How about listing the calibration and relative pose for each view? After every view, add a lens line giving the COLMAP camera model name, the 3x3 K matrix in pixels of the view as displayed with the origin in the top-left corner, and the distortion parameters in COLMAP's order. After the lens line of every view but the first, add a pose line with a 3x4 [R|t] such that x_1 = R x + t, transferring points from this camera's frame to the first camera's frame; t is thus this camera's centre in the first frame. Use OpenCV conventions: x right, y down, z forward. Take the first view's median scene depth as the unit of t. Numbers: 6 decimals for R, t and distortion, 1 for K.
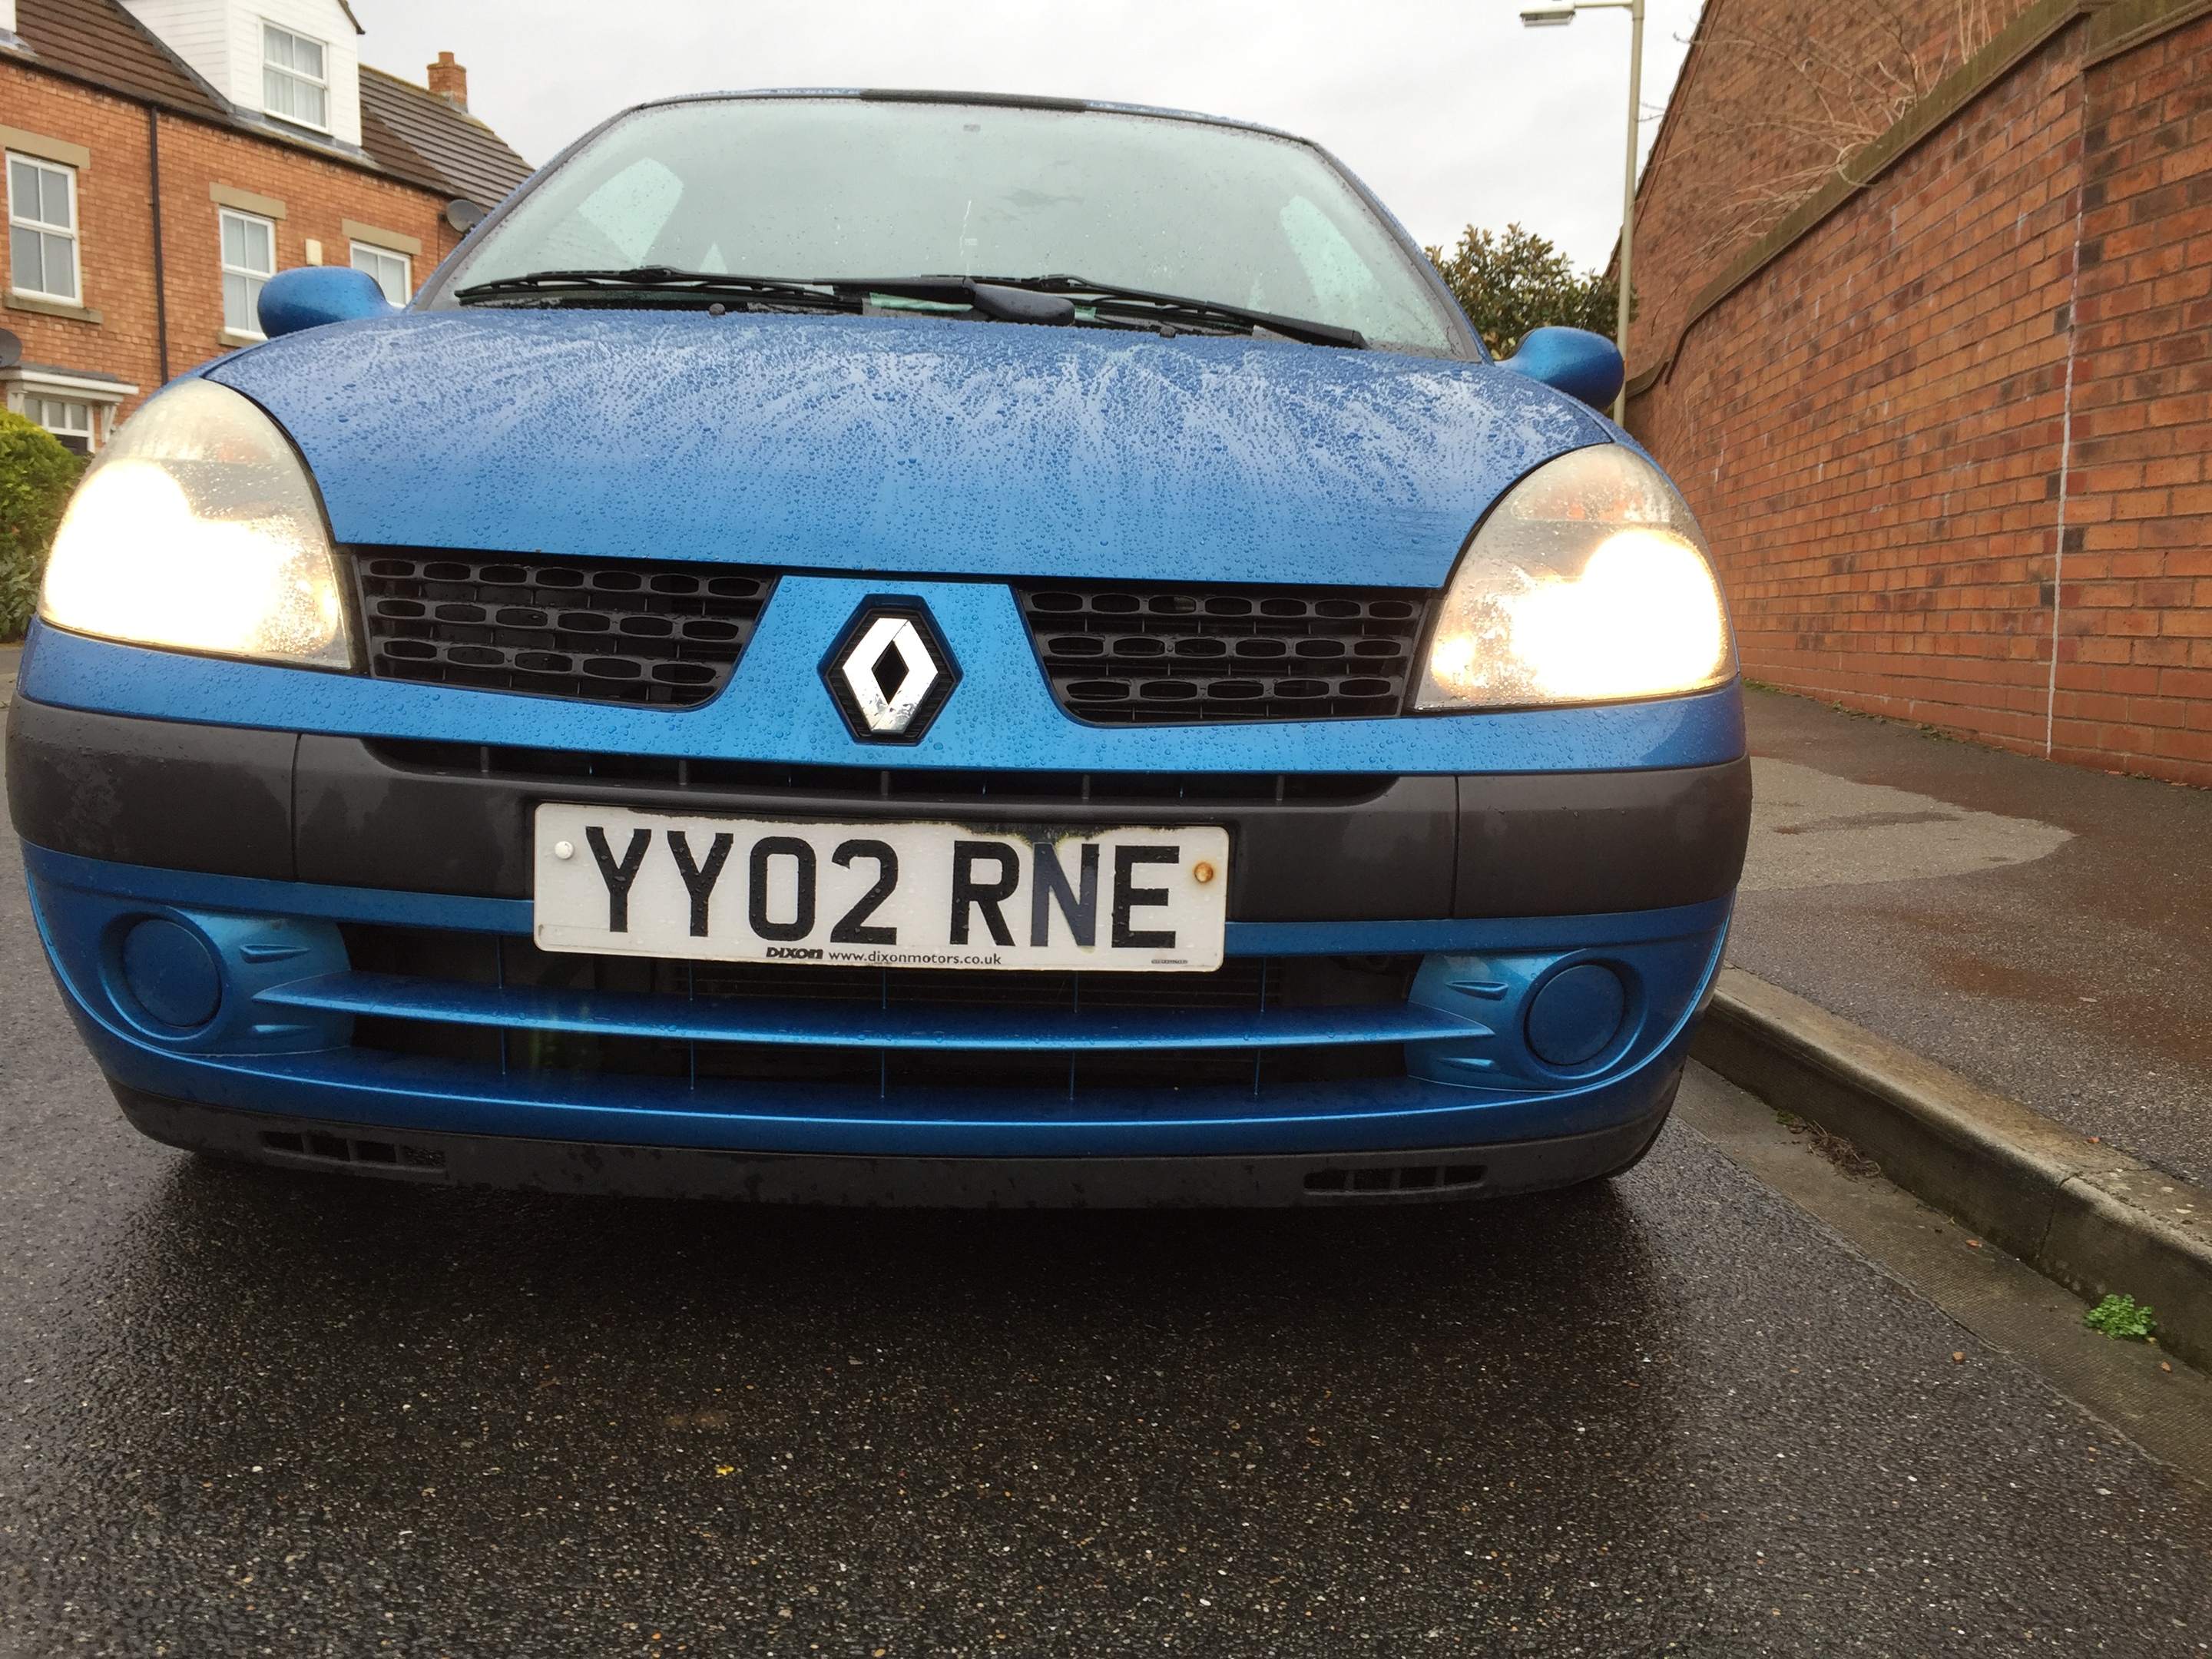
lens RADIAL K [[1844.6, 0, 1085.2], [0, 1844.6, 823.1], [0, 0, 1]] dist [0.073470, -0.097790]
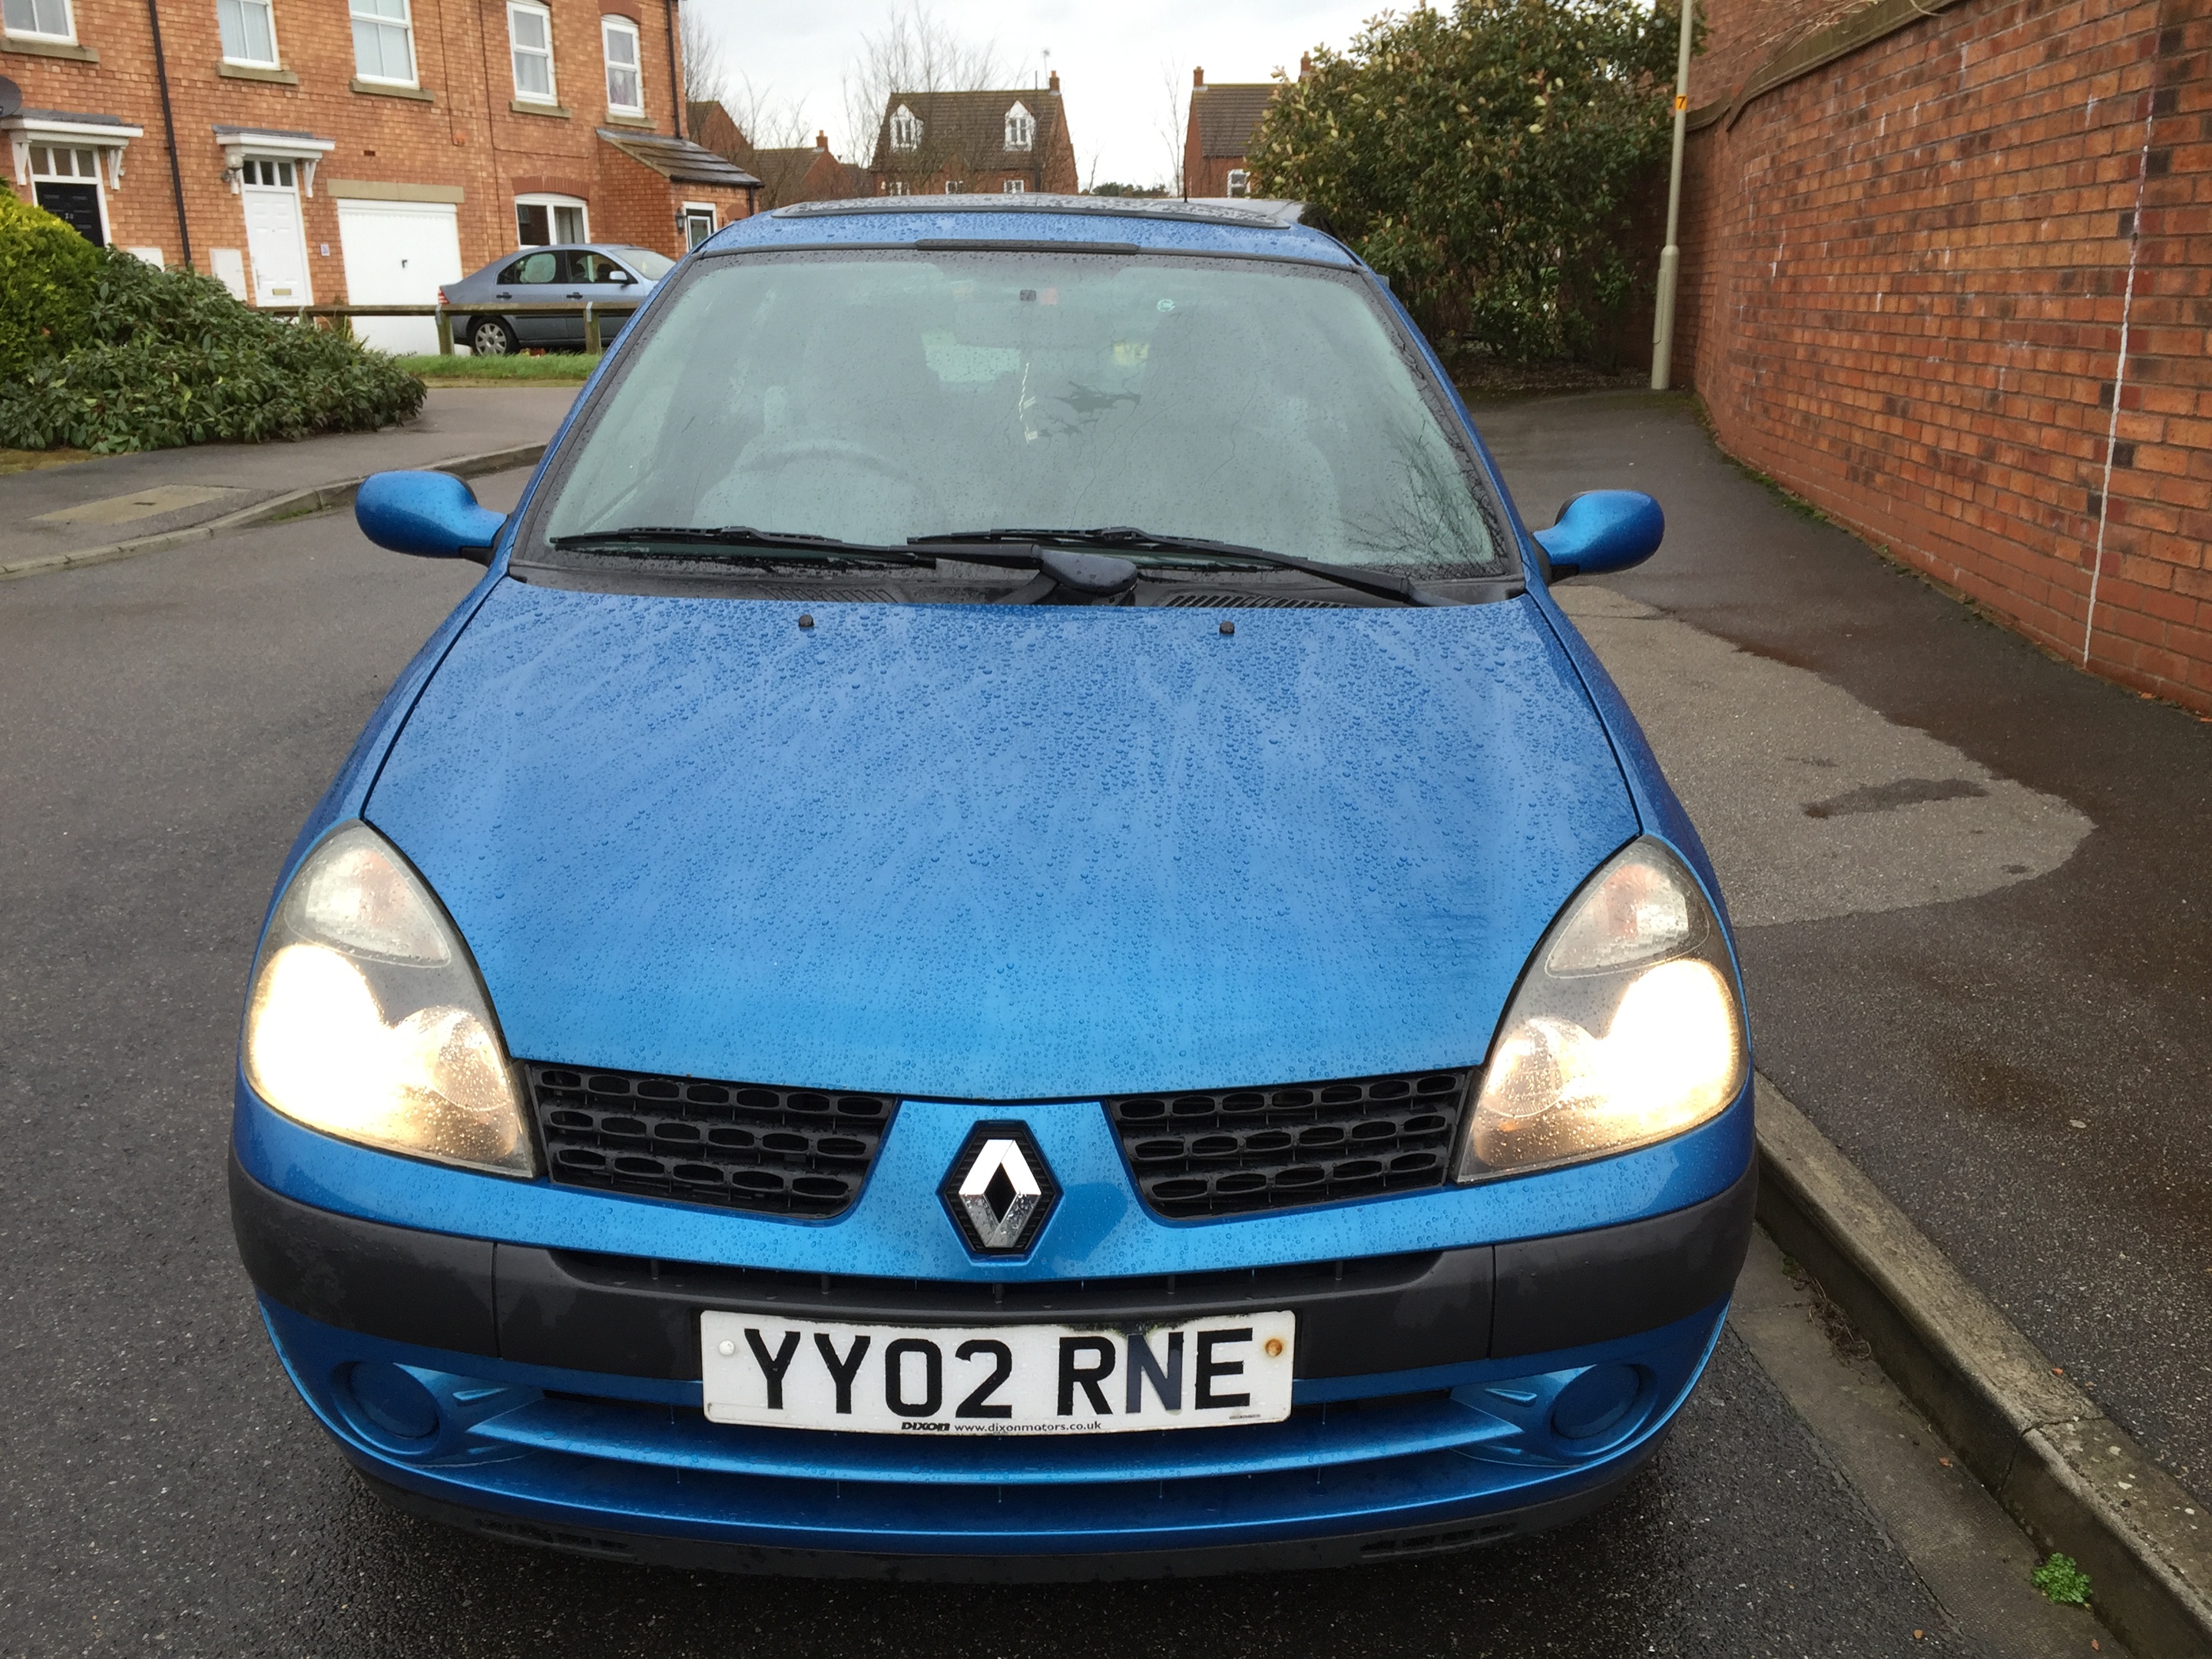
lens RADIAL K [[1838.3, 0, 1088.7], [0, 1838.3, 839.9], [0, 0, 1]] dist [0.060968, -0.077941]
pose [[0.999574, -0.018481, -0.022586, -0.019090], [0.021800, 0.987375, 0.156895, -0.451363], [0.019402, -0.157320, 0.987357, -0.093103]]
